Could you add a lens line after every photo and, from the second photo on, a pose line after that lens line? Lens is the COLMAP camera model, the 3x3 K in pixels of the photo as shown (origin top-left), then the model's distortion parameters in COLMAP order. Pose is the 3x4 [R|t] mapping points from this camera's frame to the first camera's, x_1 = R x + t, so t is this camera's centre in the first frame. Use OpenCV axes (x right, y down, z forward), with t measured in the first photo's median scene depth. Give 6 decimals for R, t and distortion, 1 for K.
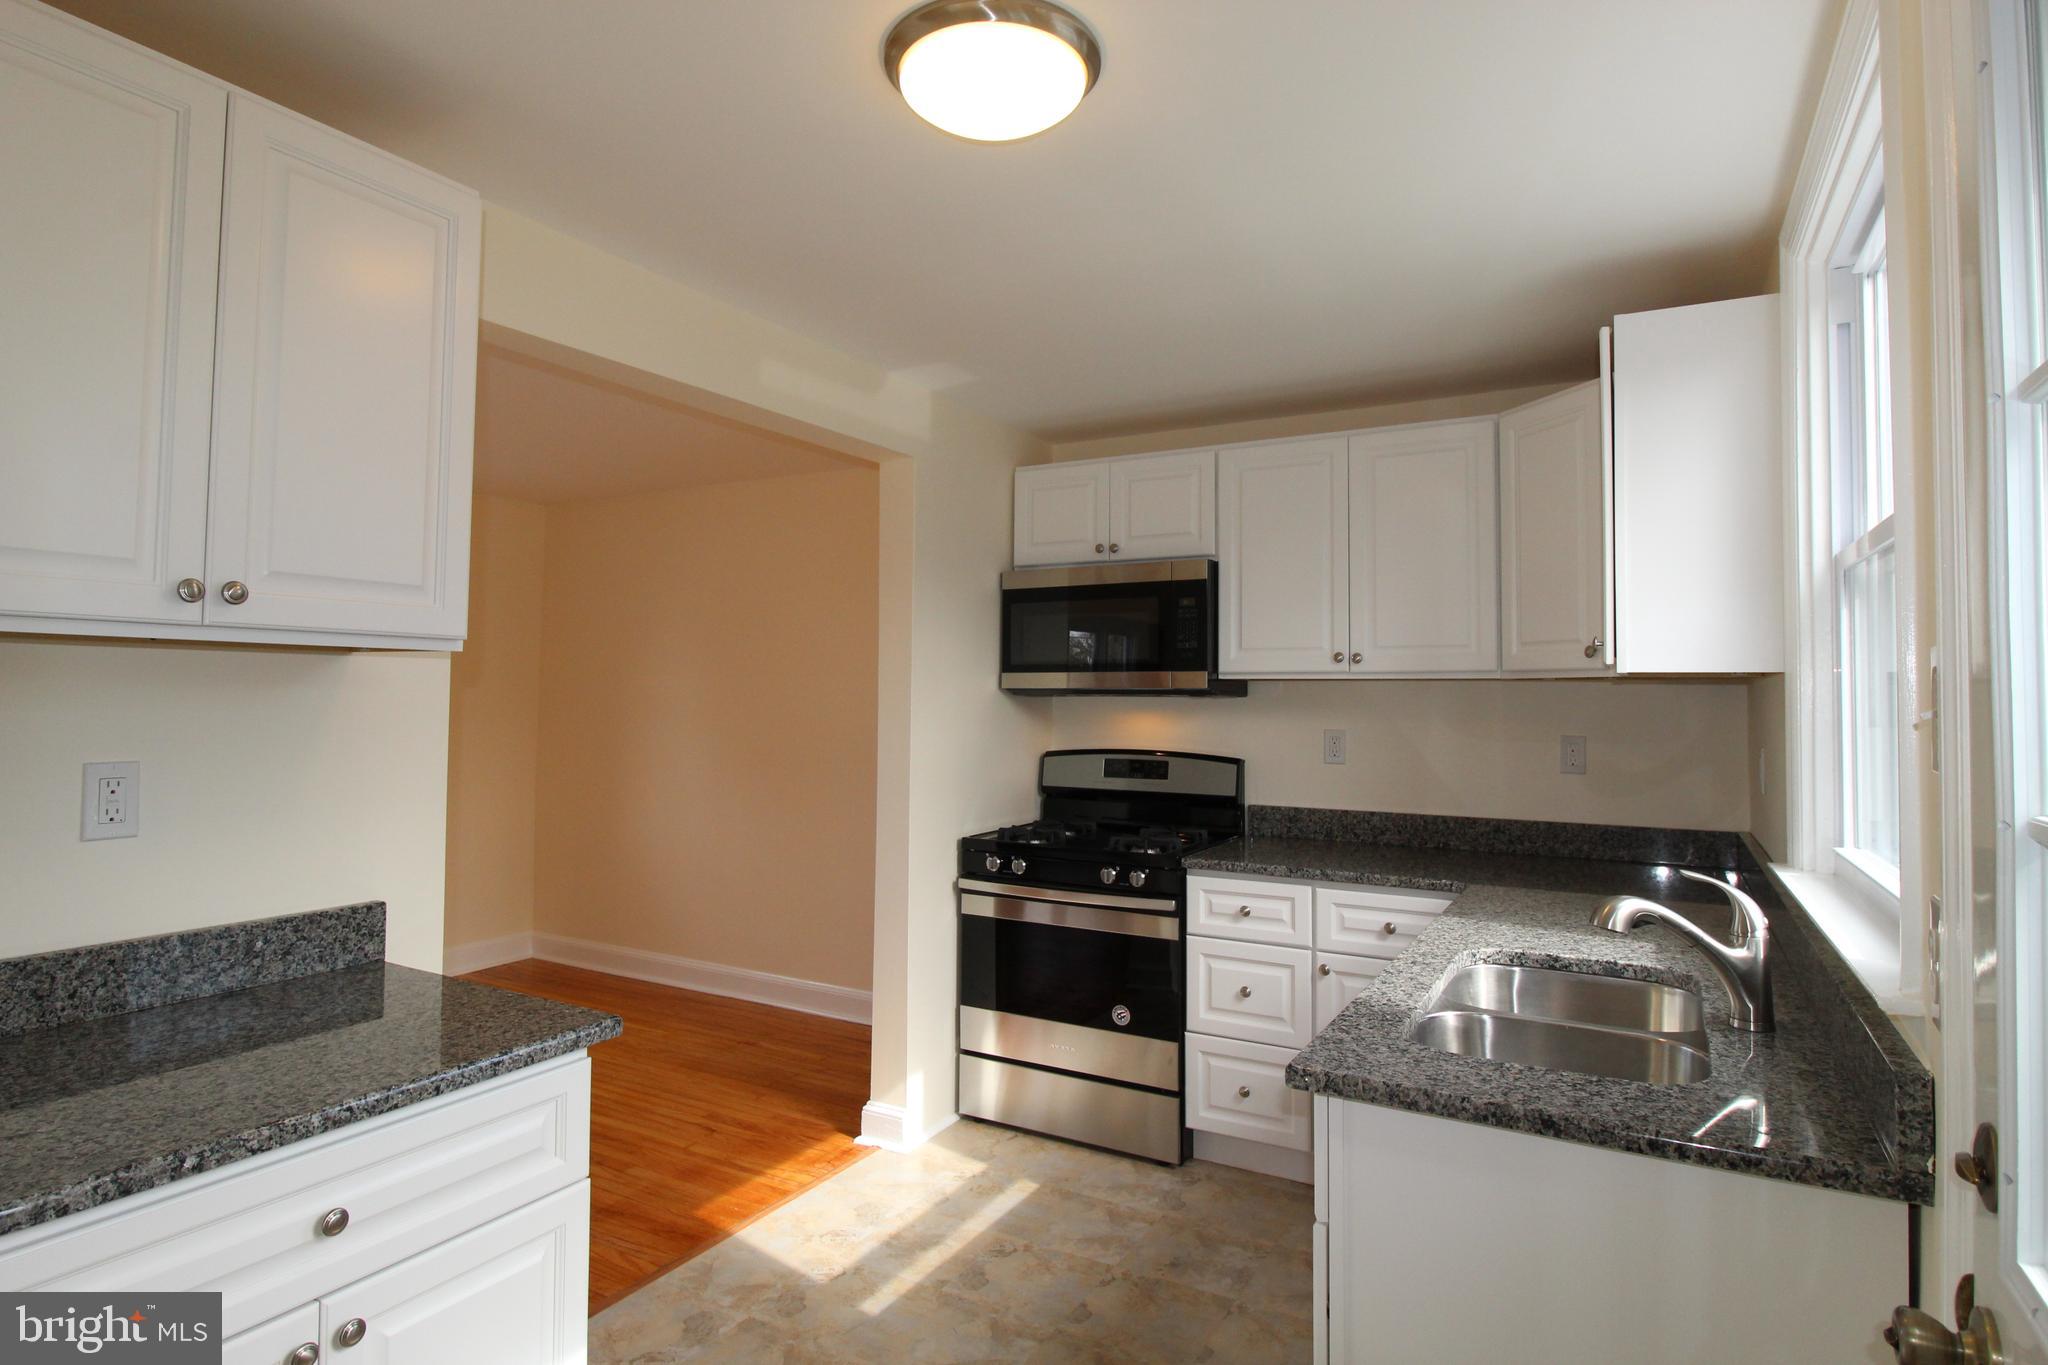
lens RADIAL K [[1082.7, 0, 1021.5], [0, 1082.7, 651.5], [0, 0, 1]] dist [0.012394, -0.019195]
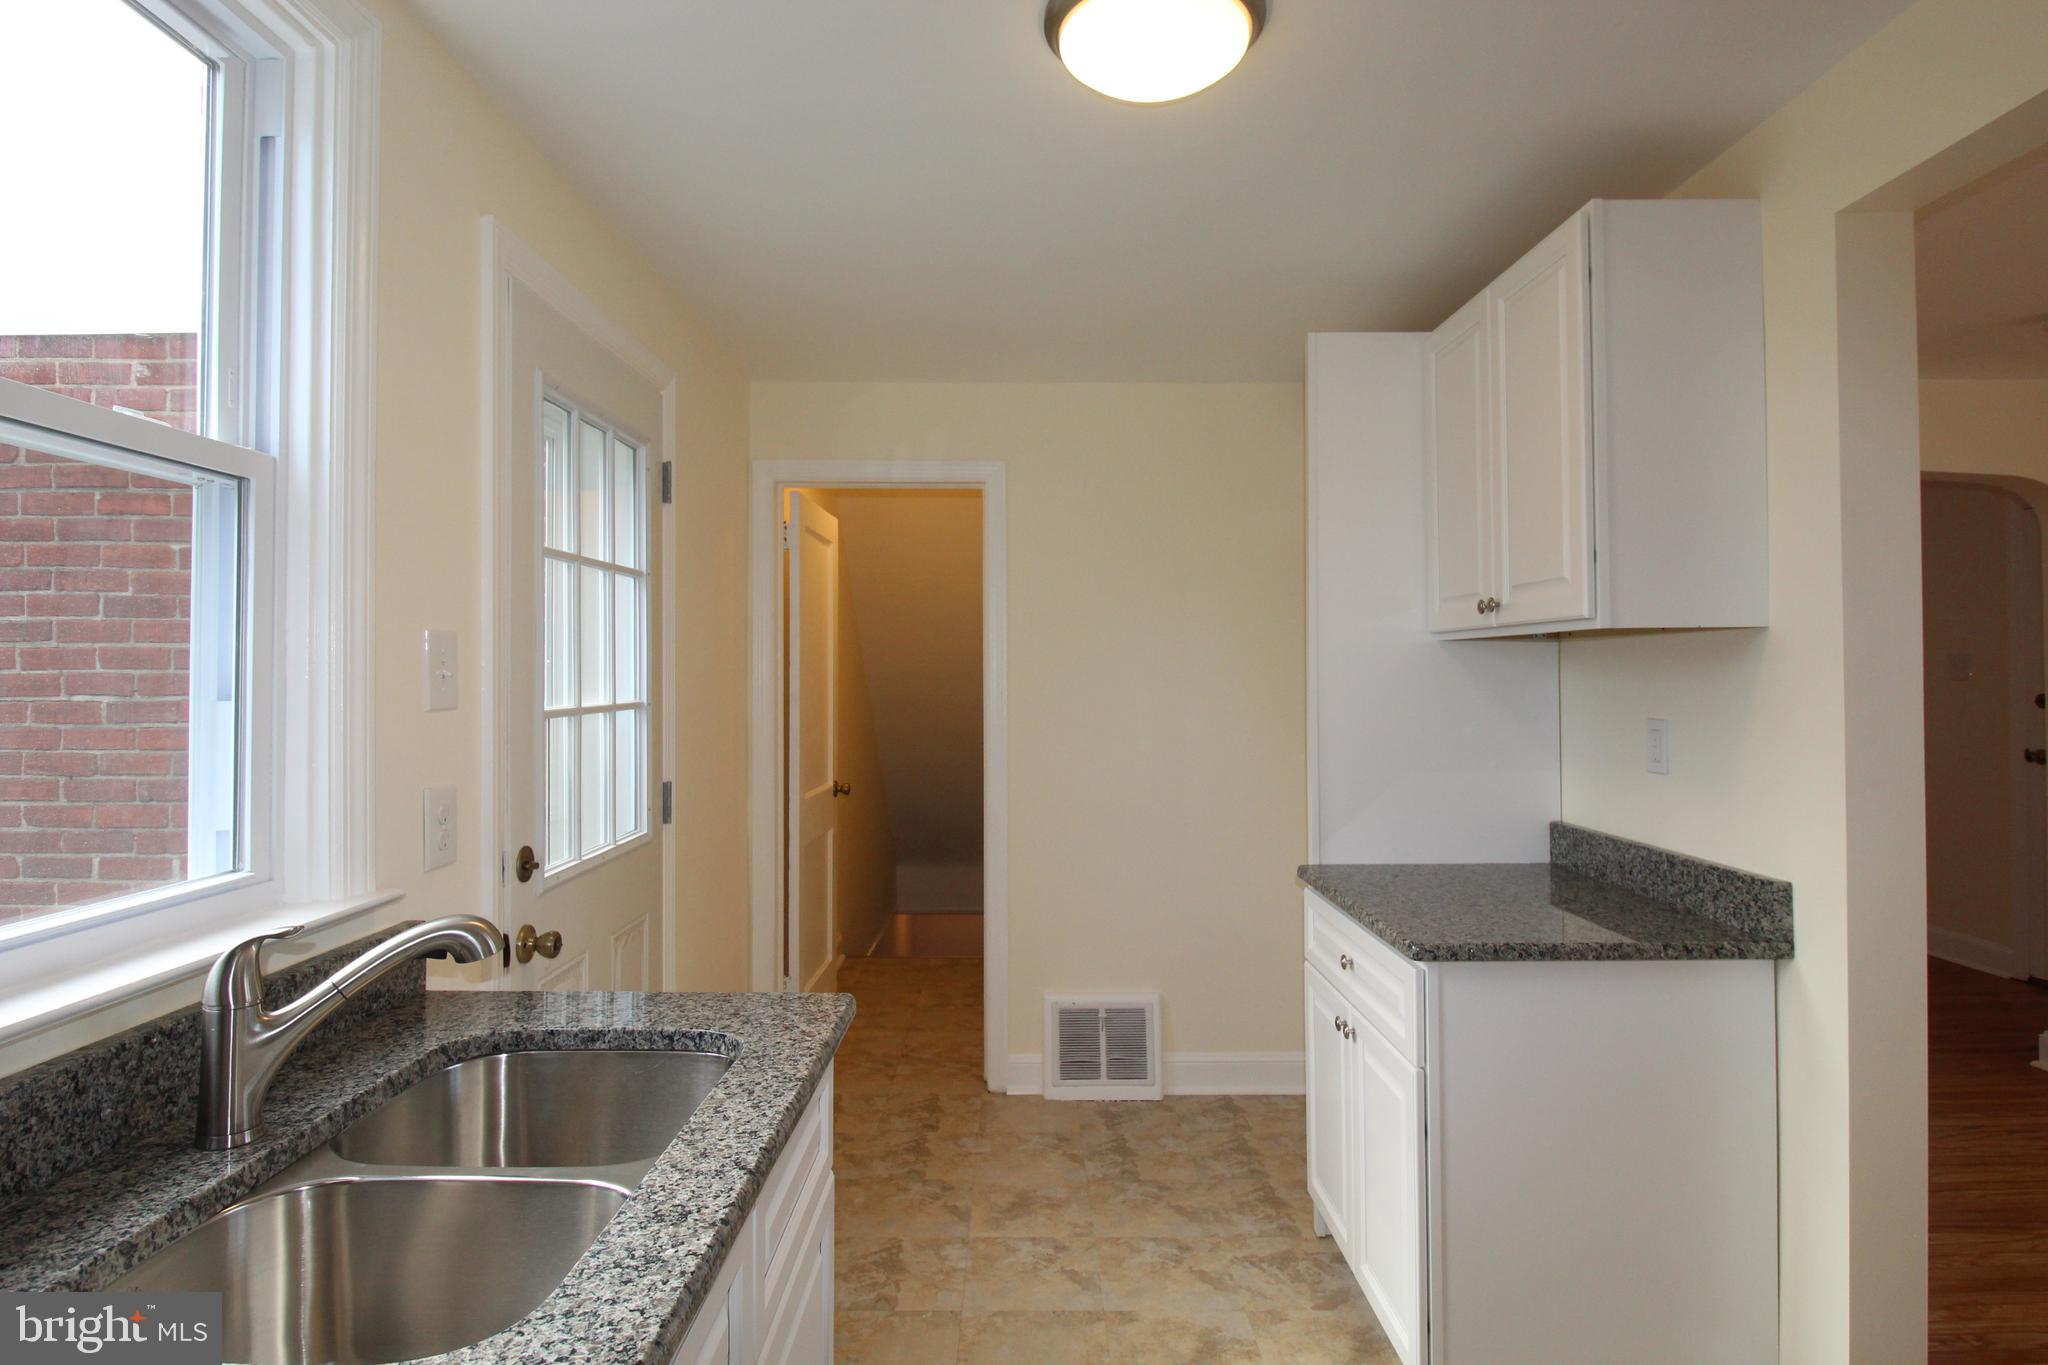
lens RADIAL K [[1082.7, 0, 1021.5], [0, 1082.7, 651.5], [0, 0, 1]] dist [0.012394, -0.019195]
pose [[-0.867473, -0.015480, -0.497244, 0.290645], [0.017115, 0.997996, -0.060927, 0.044450], [0.497191, -0.061362, -0.865469, 0.920284]]
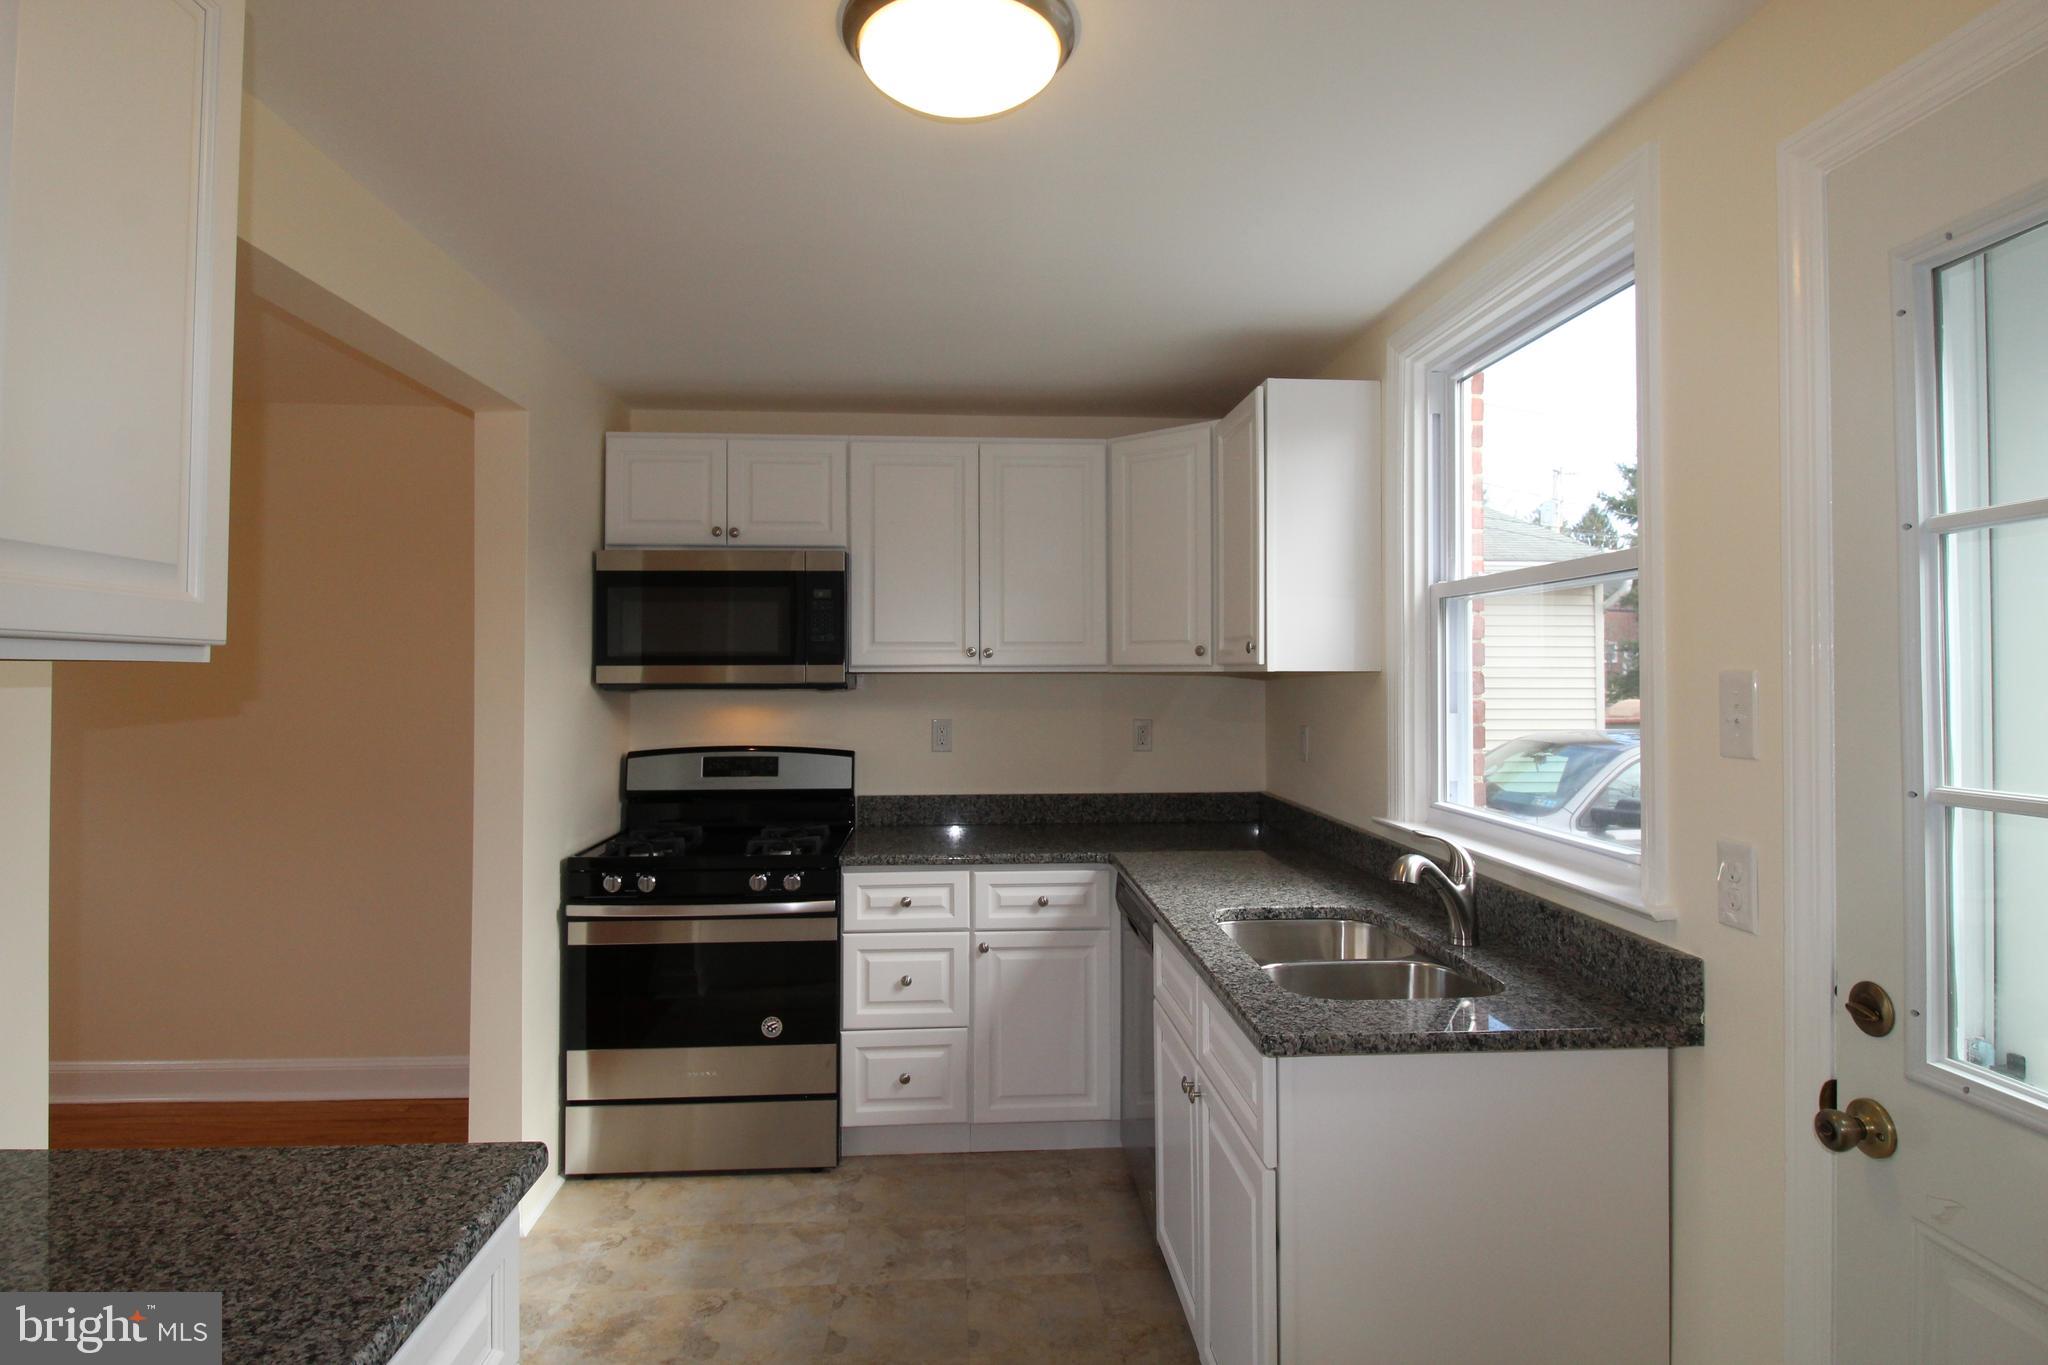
lens RADIAL K [[1082.7, 0, 1021.5], [0, 1082.7, 651.5], [0, 0, 1]] dist [0.012394, -0.019195]
pose [[0.835065, 0.004062, 0.550137, -0.258068], [-0.015389, 0.999754, 0.015977, -0.013204], [-0.549936, -0.021808, 0.834922, 0.094262]]
